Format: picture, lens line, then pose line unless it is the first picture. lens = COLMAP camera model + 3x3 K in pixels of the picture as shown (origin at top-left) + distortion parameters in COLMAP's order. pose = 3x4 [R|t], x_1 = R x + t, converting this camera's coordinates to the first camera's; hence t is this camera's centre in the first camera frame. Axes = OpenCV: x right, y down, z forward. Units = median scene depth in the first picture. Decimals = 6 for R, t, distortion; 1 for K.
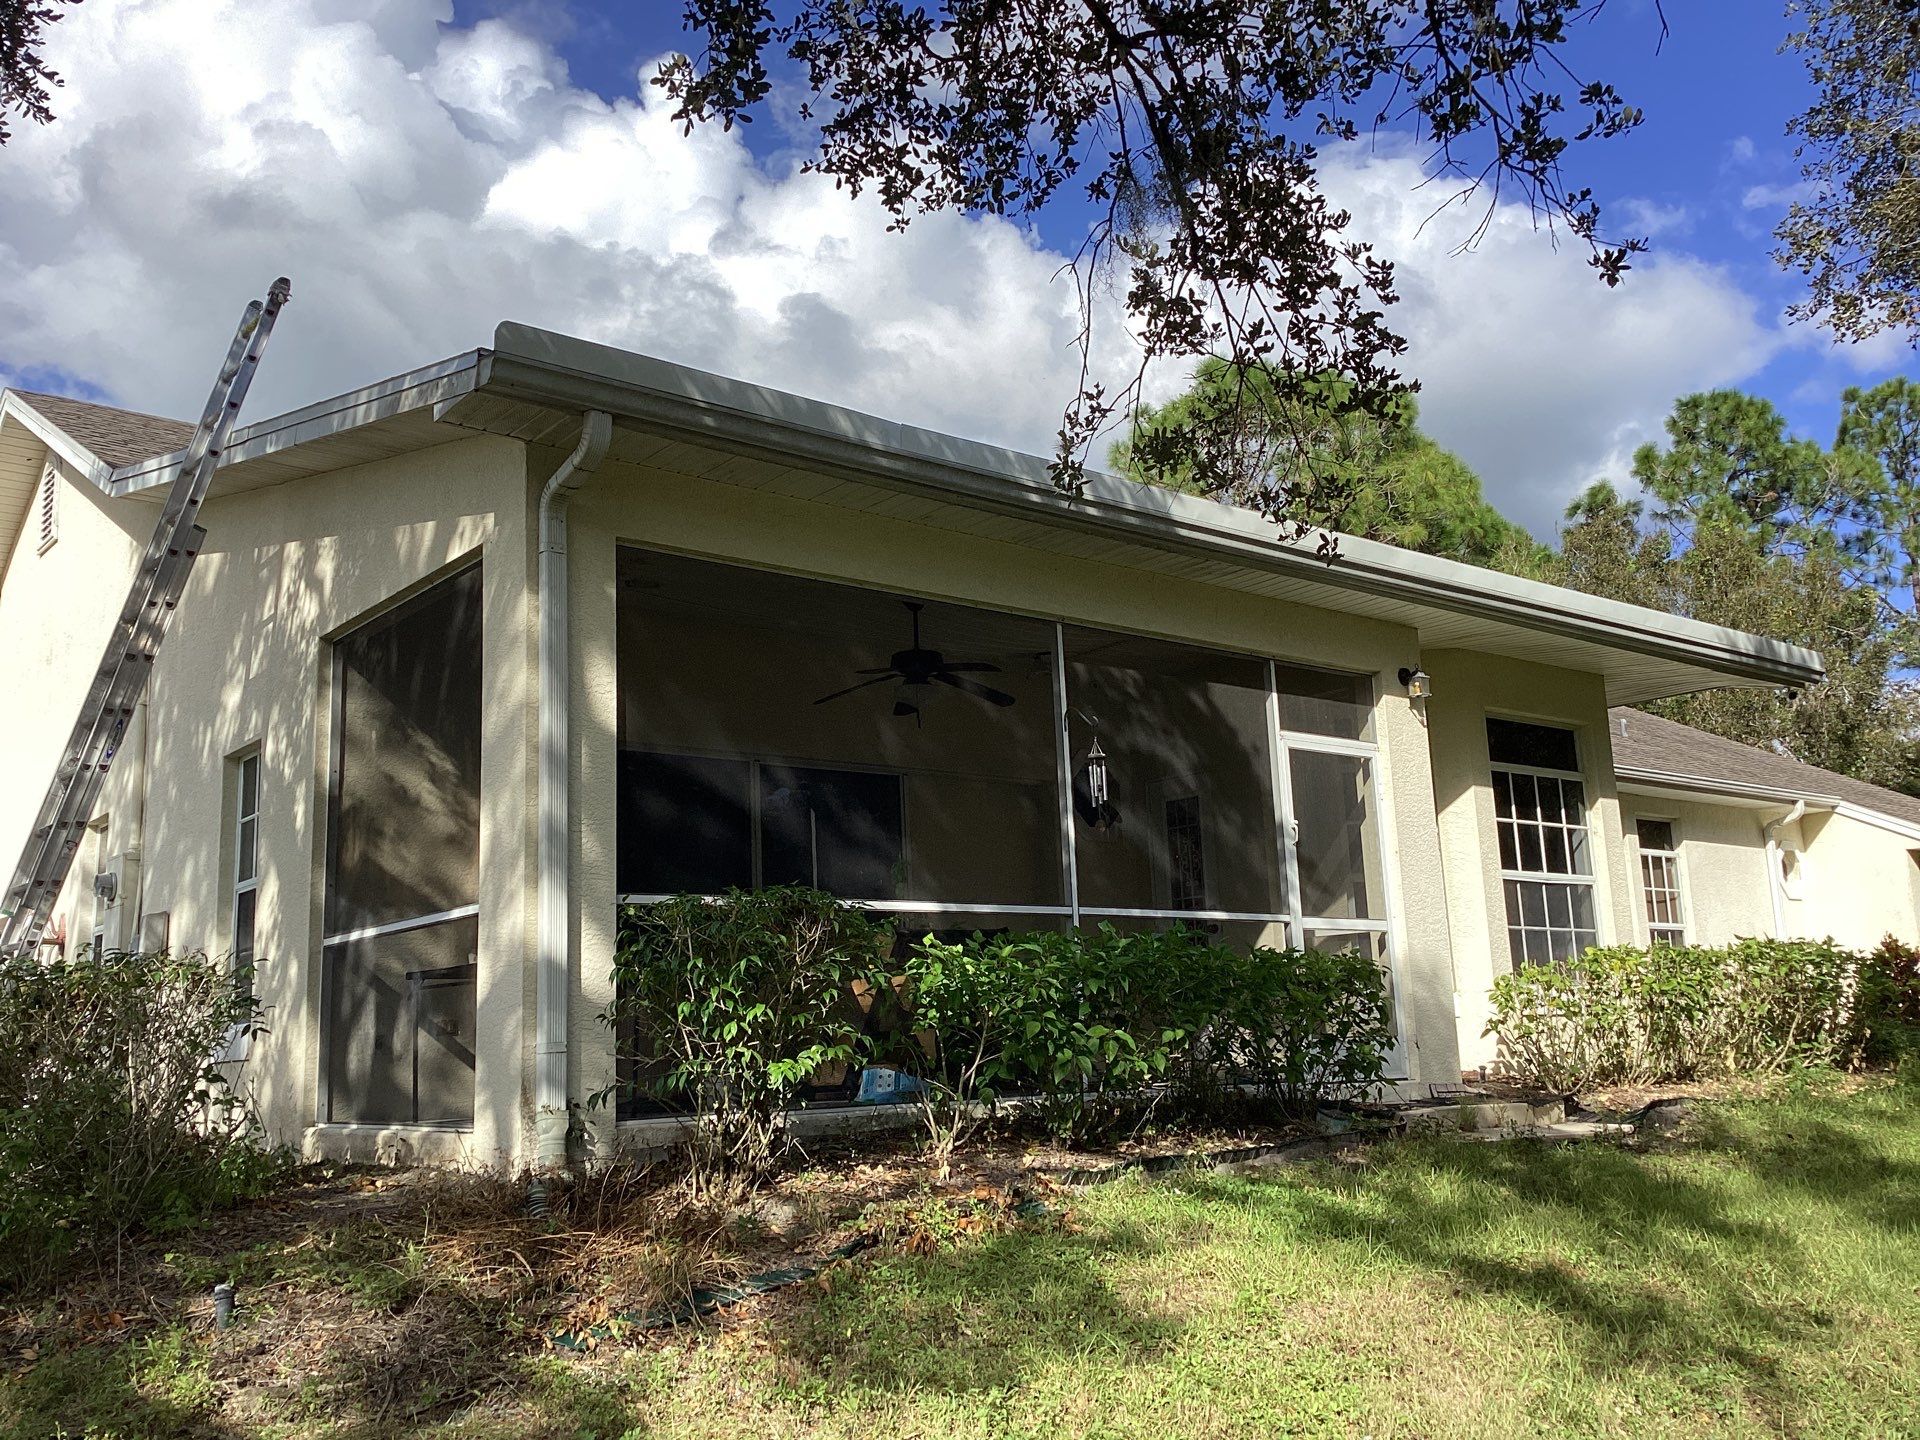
lens RADIAL K [[1733.7, 0, 956.7], [0, 1733.7, 729.3], [0, 0, 1]] dist [0.120612, -0.222305]
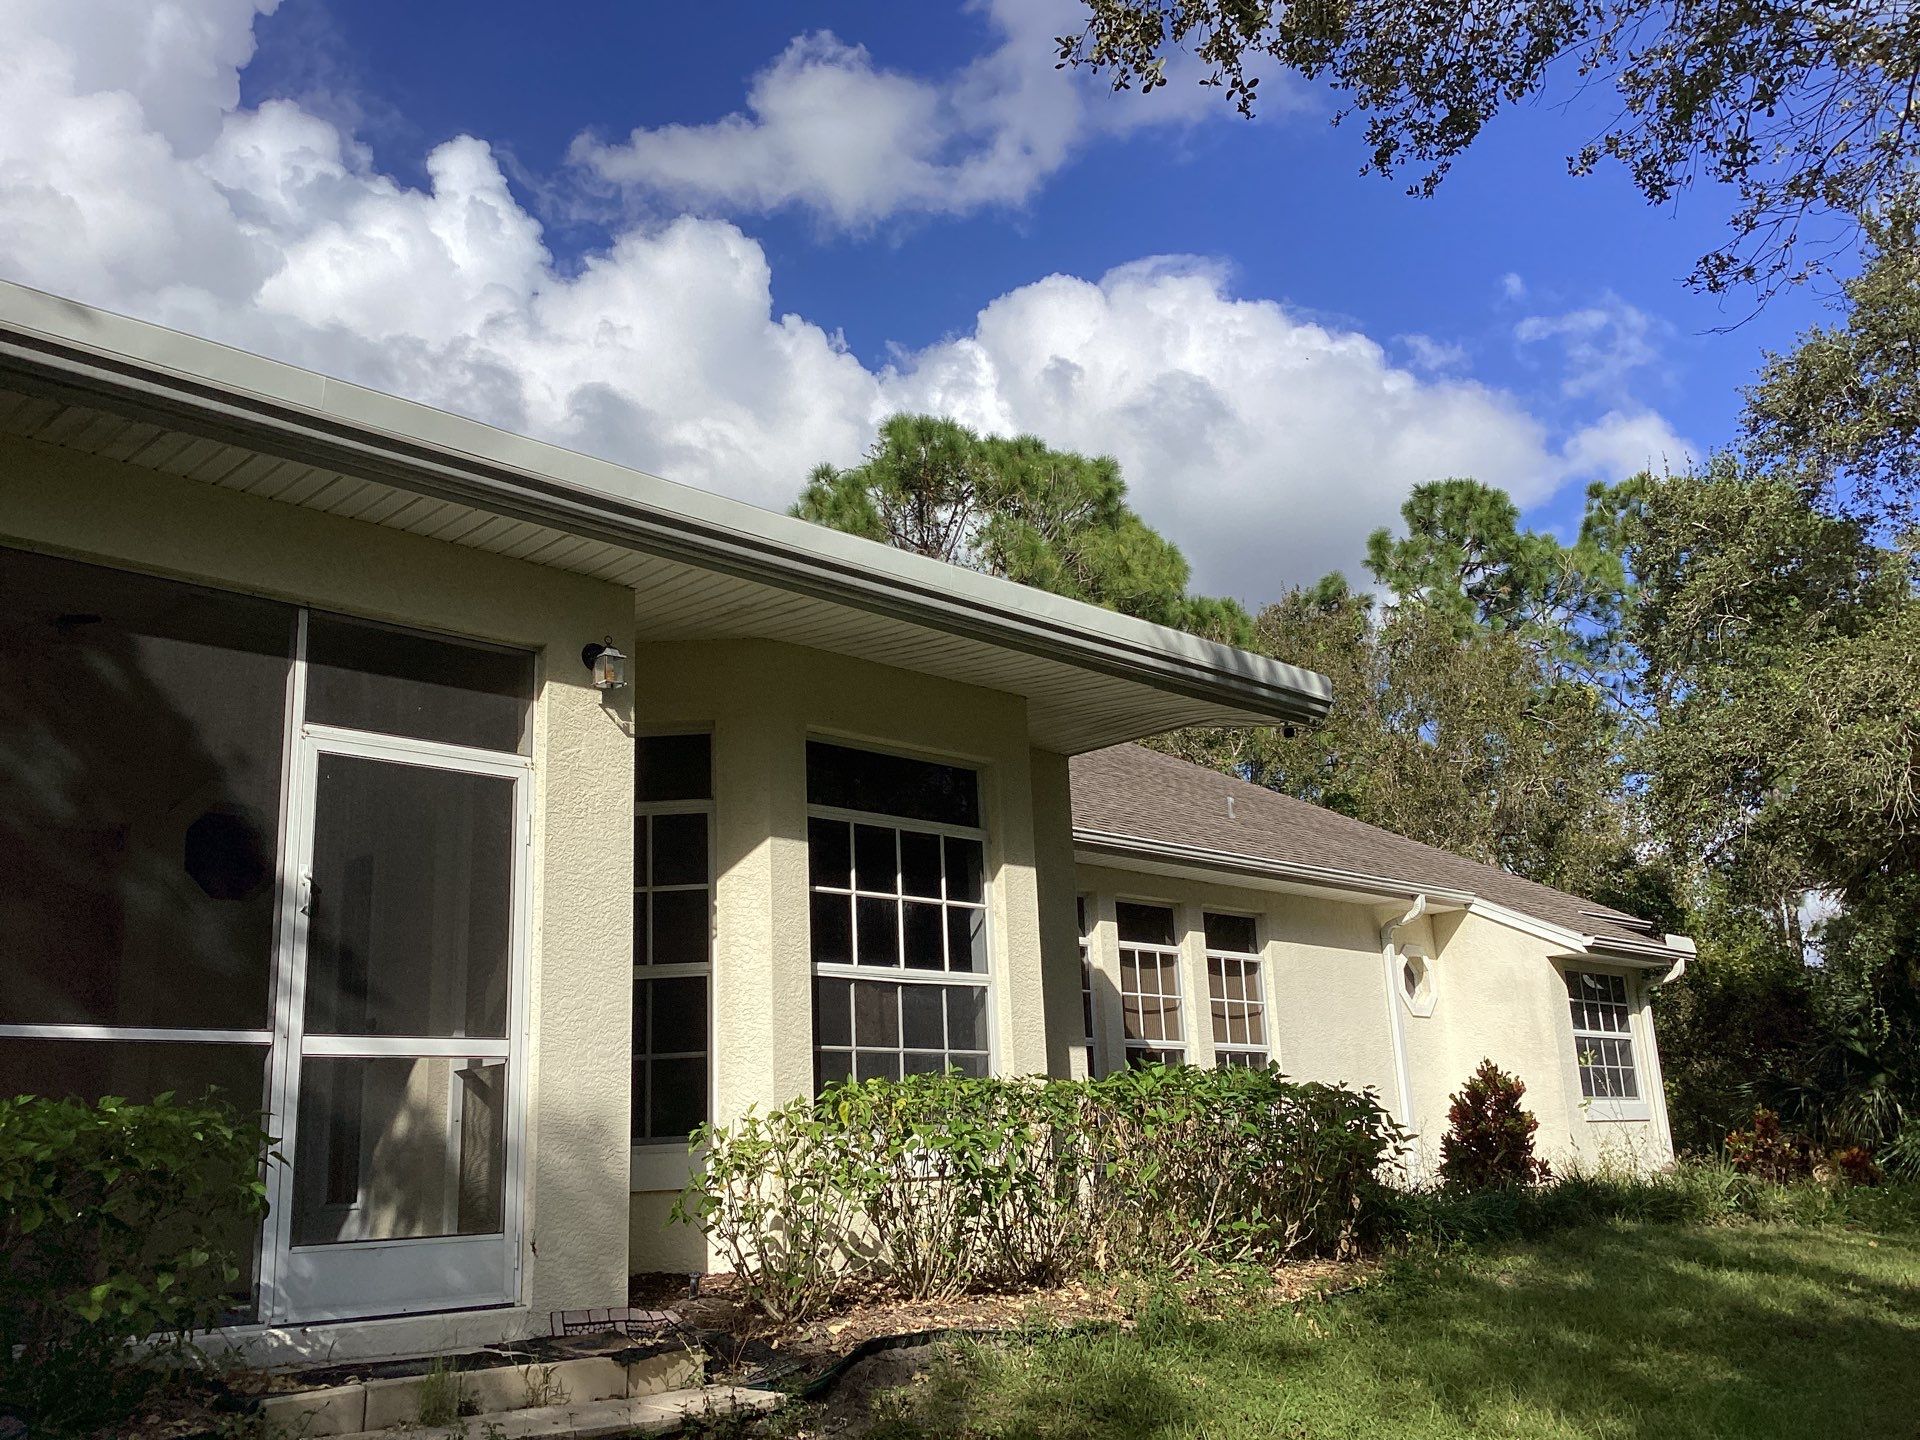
lens RADIAL K [[1733.7, 0, 956.7], [0, 1733.7, 729.3], [0, 0, 1]] dist [0.120612, -0.222305]
pose [[0.996360, 0.018084, 0.083308, 0.284787], [-0.012286, 0.997499, -0.069601, 0.033425], [-0.084359, 0.068324, 0.994090, 0.295032]]
